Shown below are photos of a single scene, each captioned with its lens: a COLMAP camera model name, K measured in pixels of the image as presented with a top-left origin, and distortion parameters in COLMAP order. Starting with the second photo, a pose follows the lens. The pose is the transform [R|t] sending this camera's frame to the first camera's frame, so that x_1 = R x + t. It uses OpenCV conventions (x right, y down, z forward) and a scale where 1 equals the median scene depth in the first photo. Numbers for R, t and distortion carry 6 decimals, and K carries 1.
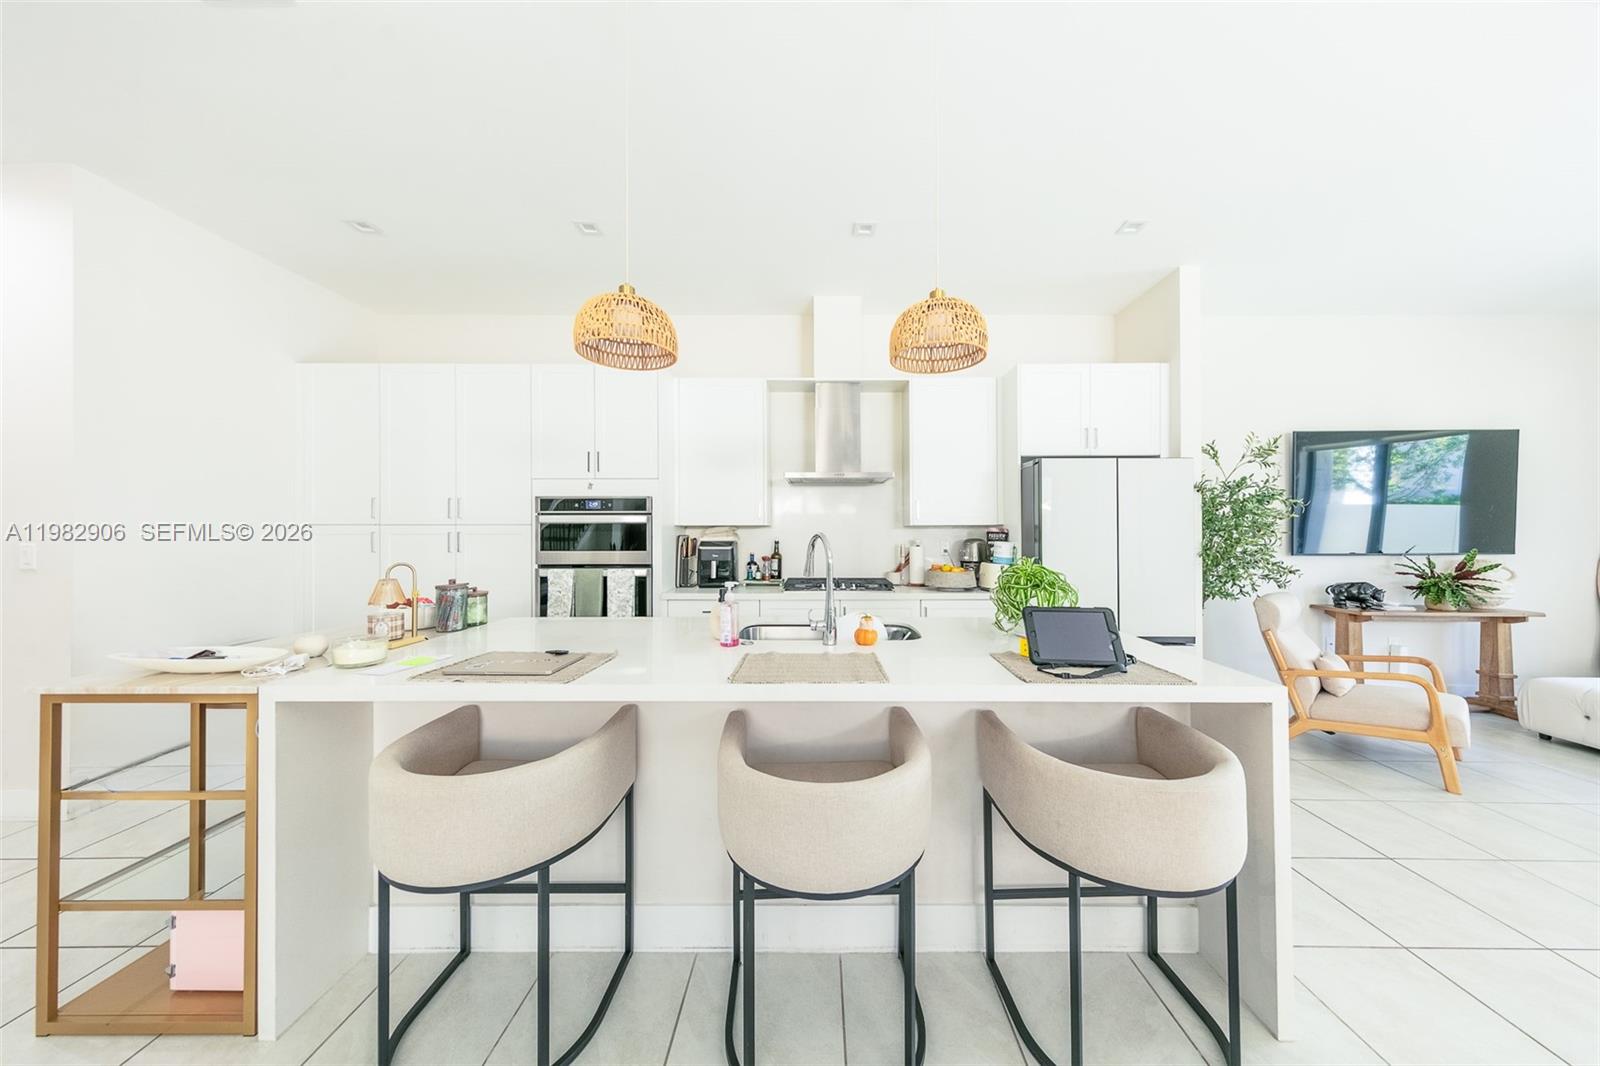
lens RADIAL K [[524.0, 0, 806.4], [0, 524.0, 530.4], [0, 0, 1]] dist [0.005542, -0.000537]
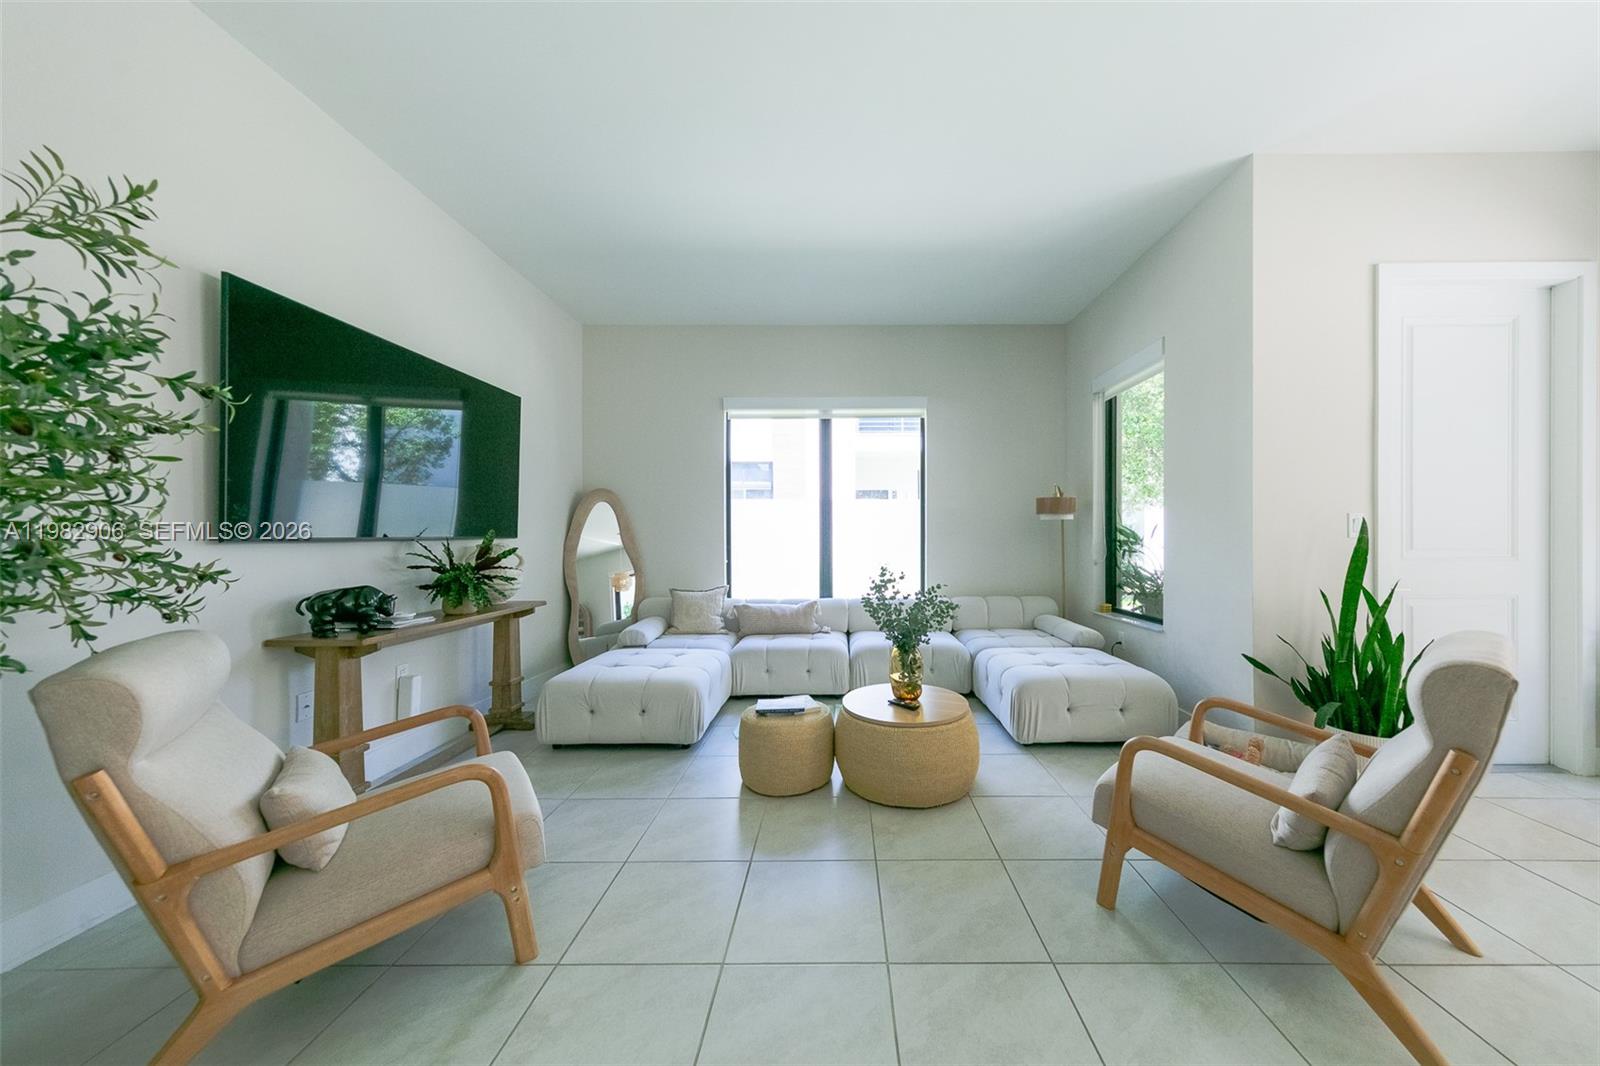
lens RADIAL K [[524.0, 0, 842.2], [0, 524.0, 538.2], [0, 0, 1]] dist [0.005542, -0.000537]
pose [[-0.000386, -0.003122, 0.999995, 0.487226], [-0.003087, 0.999990, 0.003121, 0.043407], [-0.999995, -0.003086, -0.000395, 0.482395]]
